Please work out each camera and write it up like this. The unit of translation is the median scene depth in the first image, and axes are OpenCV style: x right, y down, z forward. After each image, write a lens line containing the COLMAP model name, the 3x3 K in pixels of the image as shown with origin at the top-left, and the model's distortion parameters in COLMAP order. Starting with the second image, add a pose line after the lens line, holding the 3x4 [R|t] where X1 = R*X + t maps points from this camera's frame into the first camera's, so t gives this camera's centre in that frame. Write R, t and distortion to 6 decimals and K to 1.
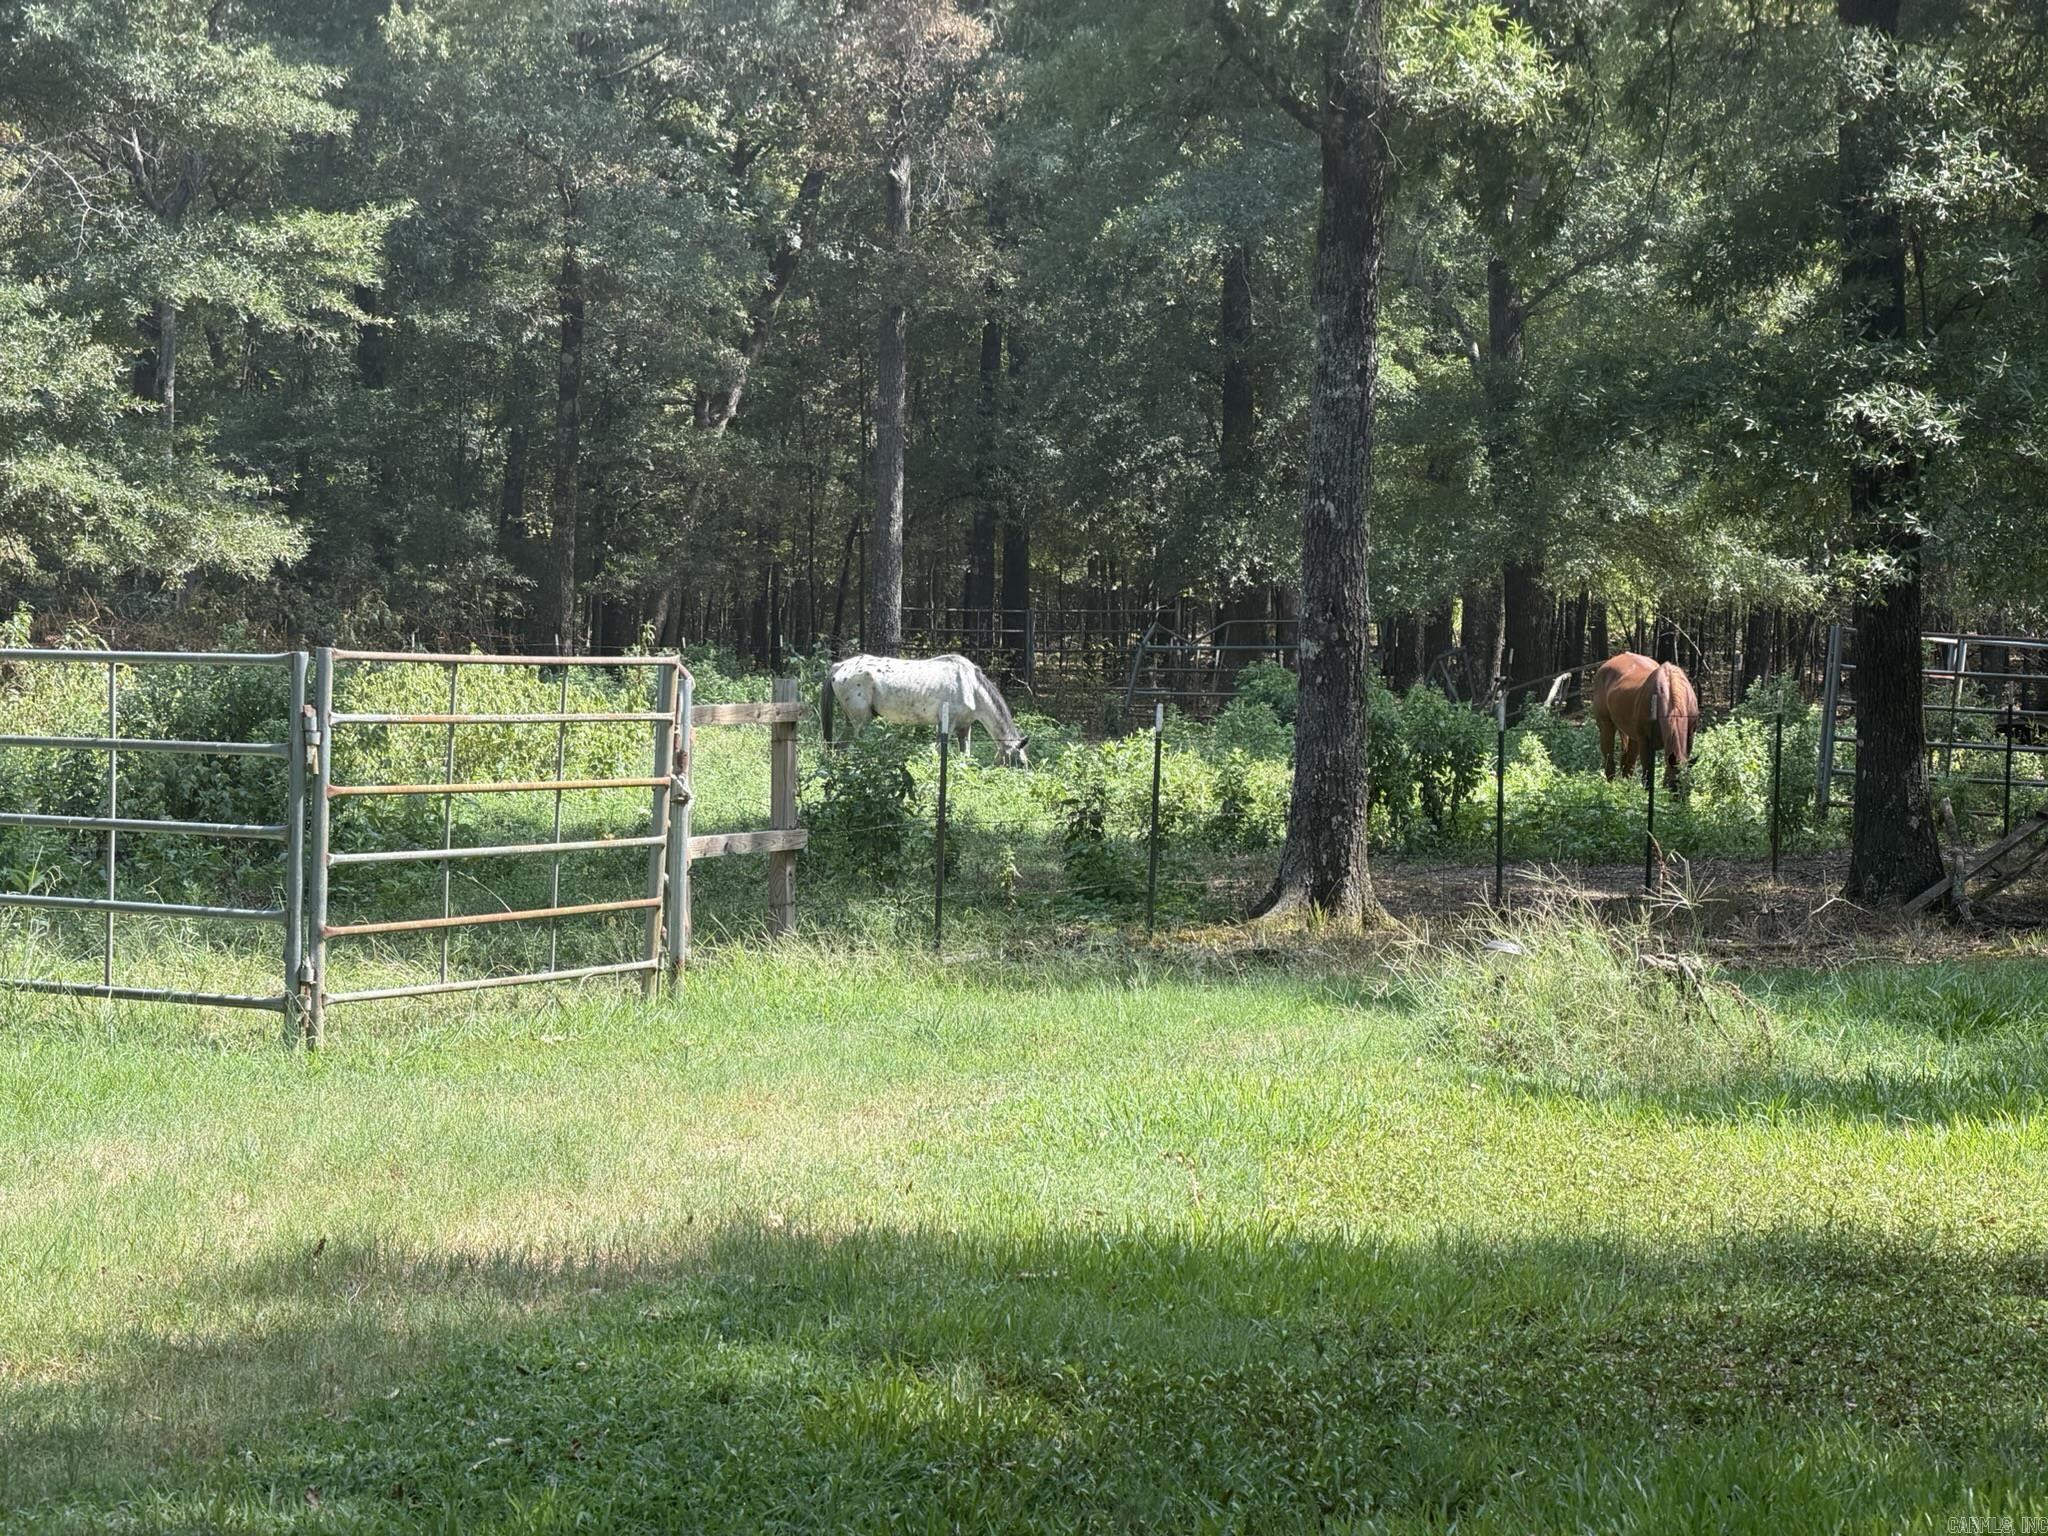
lens RADIAL K [[5975.2, 0, 1024.0], [0, 5975.2, 768.0], [0, 0, 1]] dist [0.094037, 0.343448]
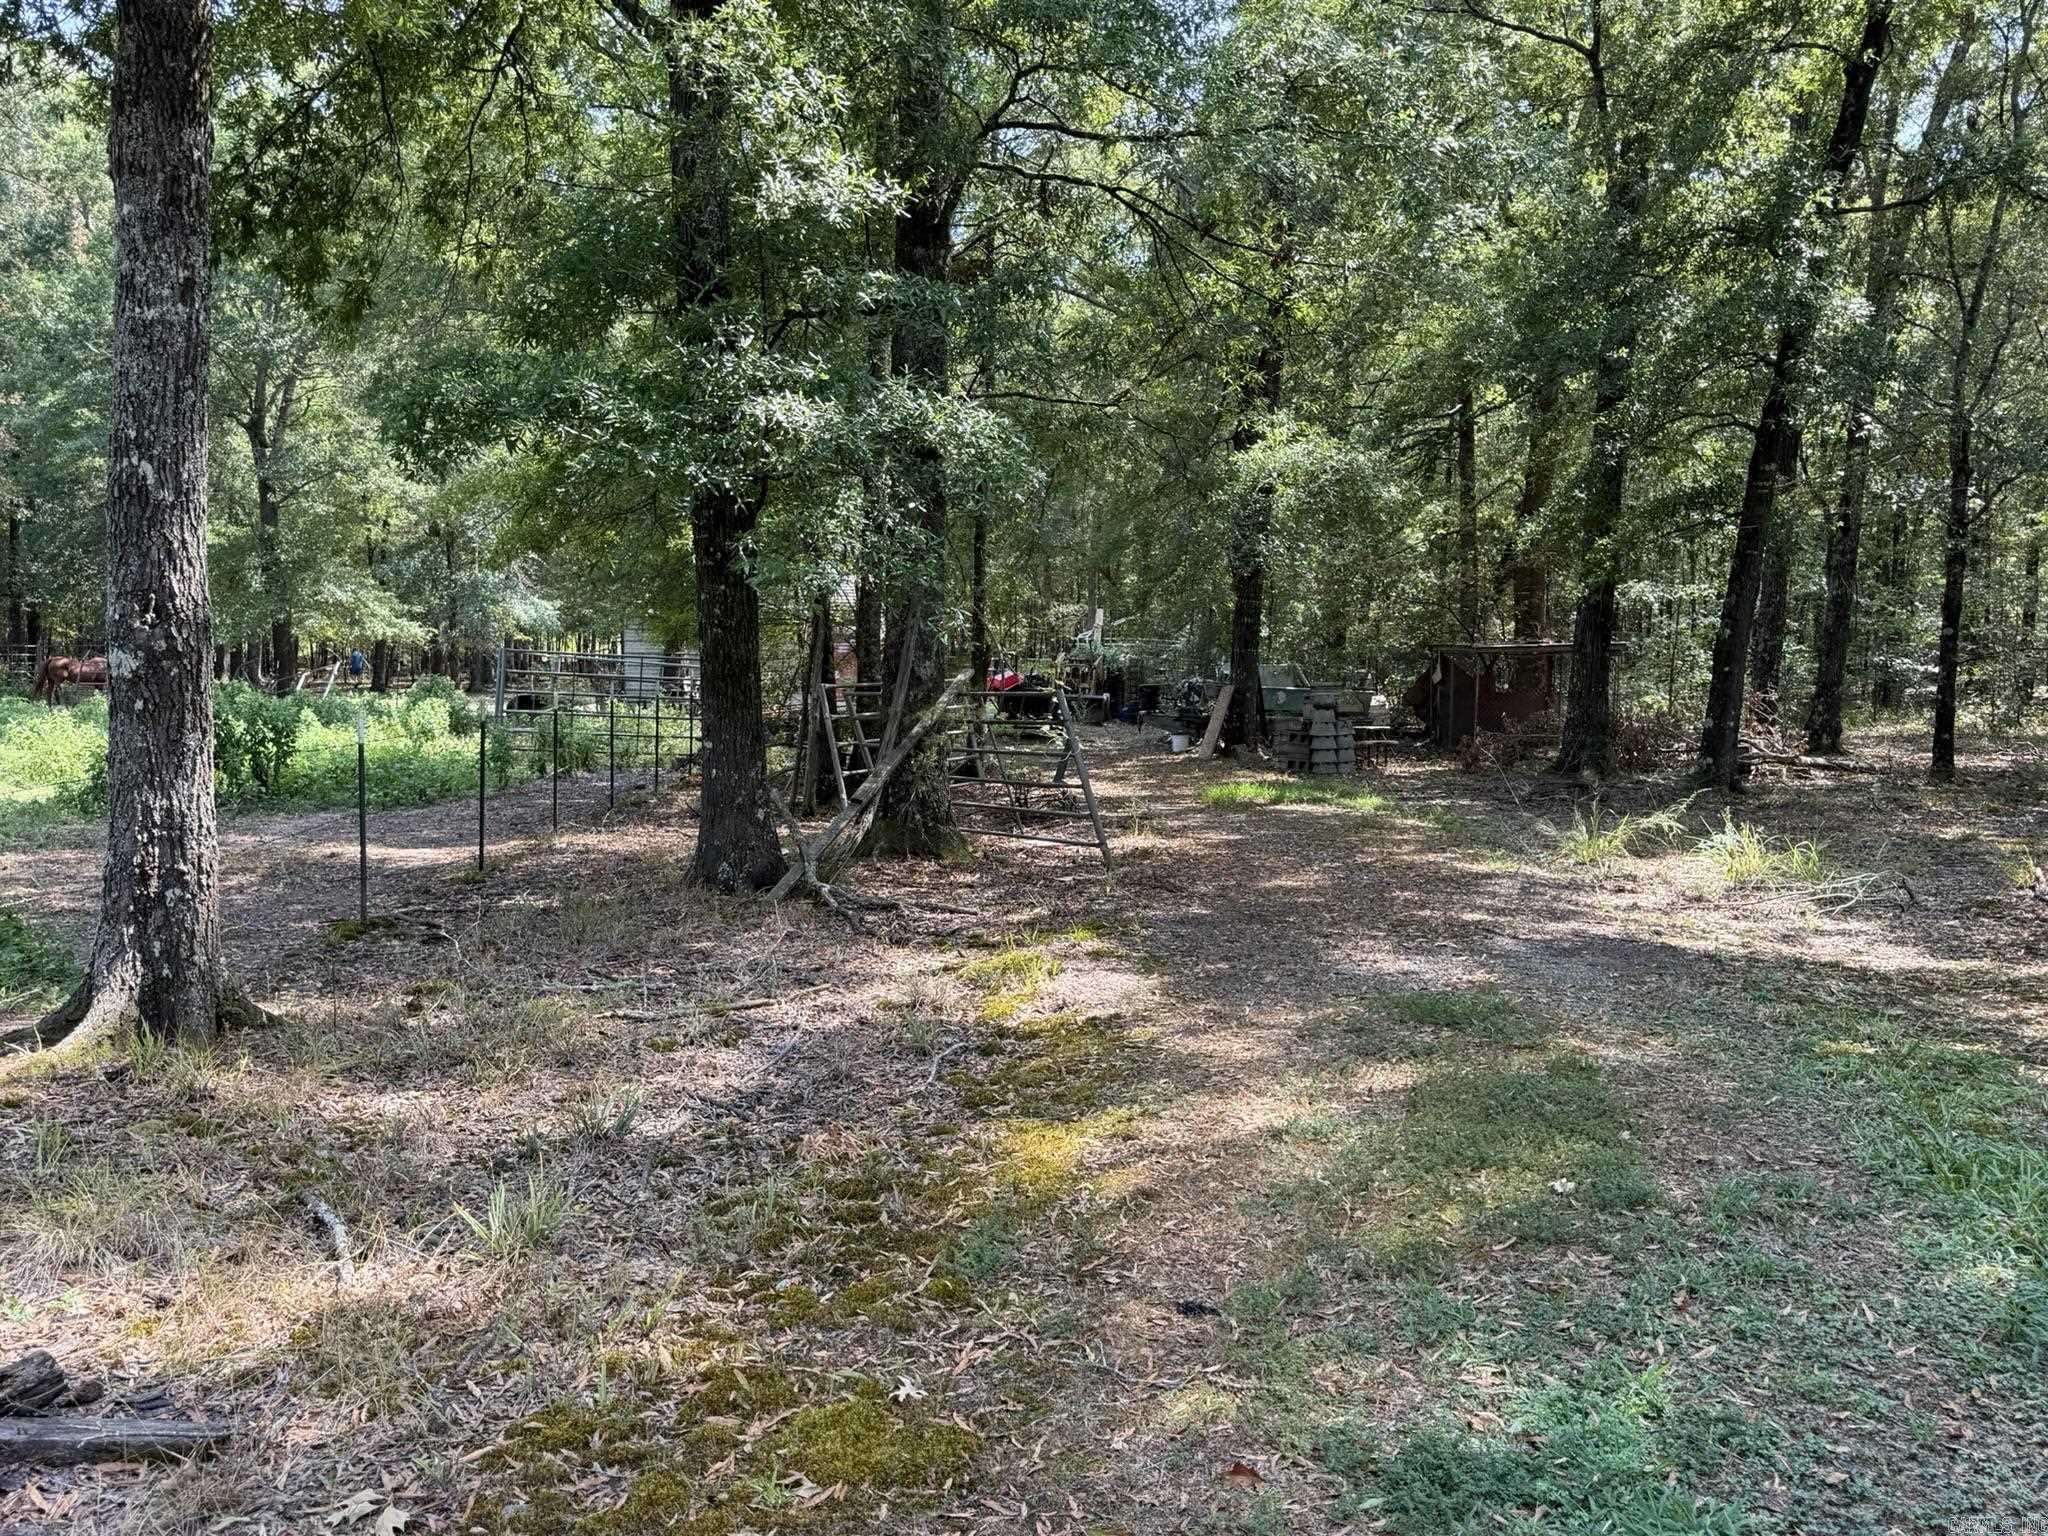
lens RADIAL K [[1653.1, 0, 1024.0], [0, 1653.1, 768.0], [0, 0, 1]] dist [0.101598, -0.170240]
pose [[0.871344, -0.037583, 0.489231, 0.040375], [0.015622, 0.998682, 0.048896, -0.014493], [-0.490424, -0.034963, 0.870783, 0.720387]]
